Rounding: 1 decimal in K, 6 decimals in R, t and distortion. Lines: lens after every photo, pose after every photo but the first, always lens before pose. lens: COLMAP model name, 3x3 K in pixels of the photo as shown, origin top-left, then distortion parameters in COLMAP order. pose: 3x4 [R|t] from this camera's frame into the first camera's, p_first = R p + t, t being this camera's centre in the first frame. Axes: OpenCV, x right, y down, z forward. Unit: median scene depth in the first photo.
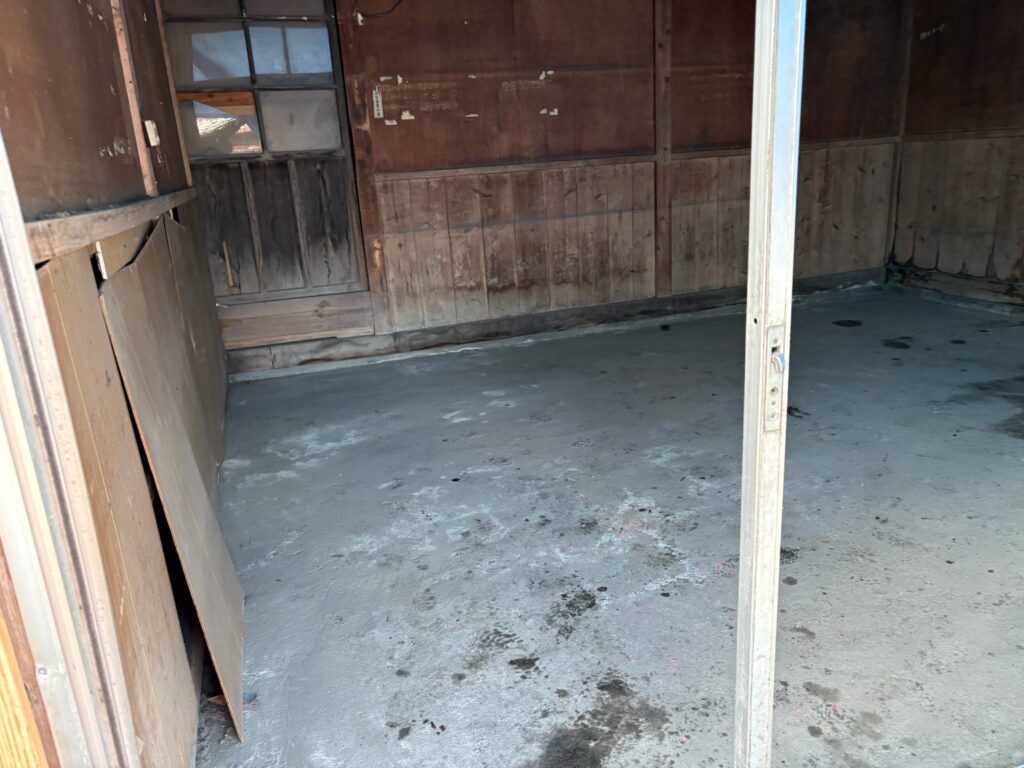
lens RADIAL K [[769.1, 0, 512.0], [0, 769.1, 384.0], [0, 0, 1]] dist [0.040611, -0.048090]
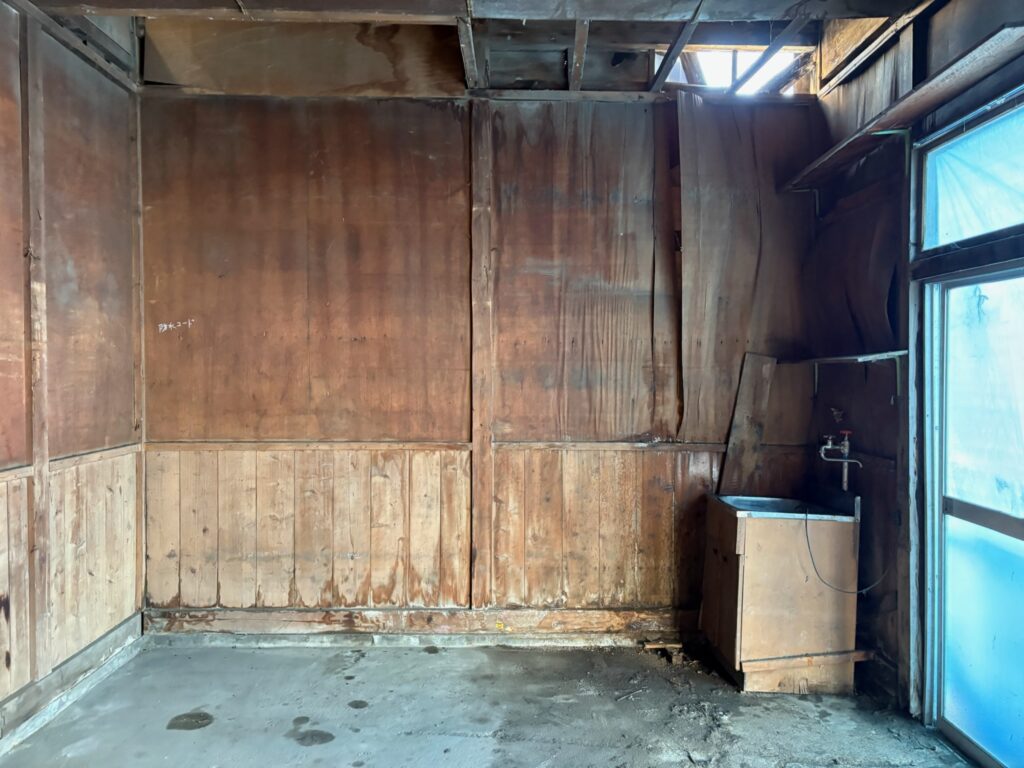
lens RADIAL K [[769.1, 0, 512.0], [0, 769.1, 384.0], [0, 0, 1]] dist [0.040611, -0.048090]
pose [[0.311211, 0.047496, 0.949153, -0.142111], [0.250551, 0.959314, -0.130156, -0.209936], [-0.916718, 0.278317, 0.286649, 0.483301]]
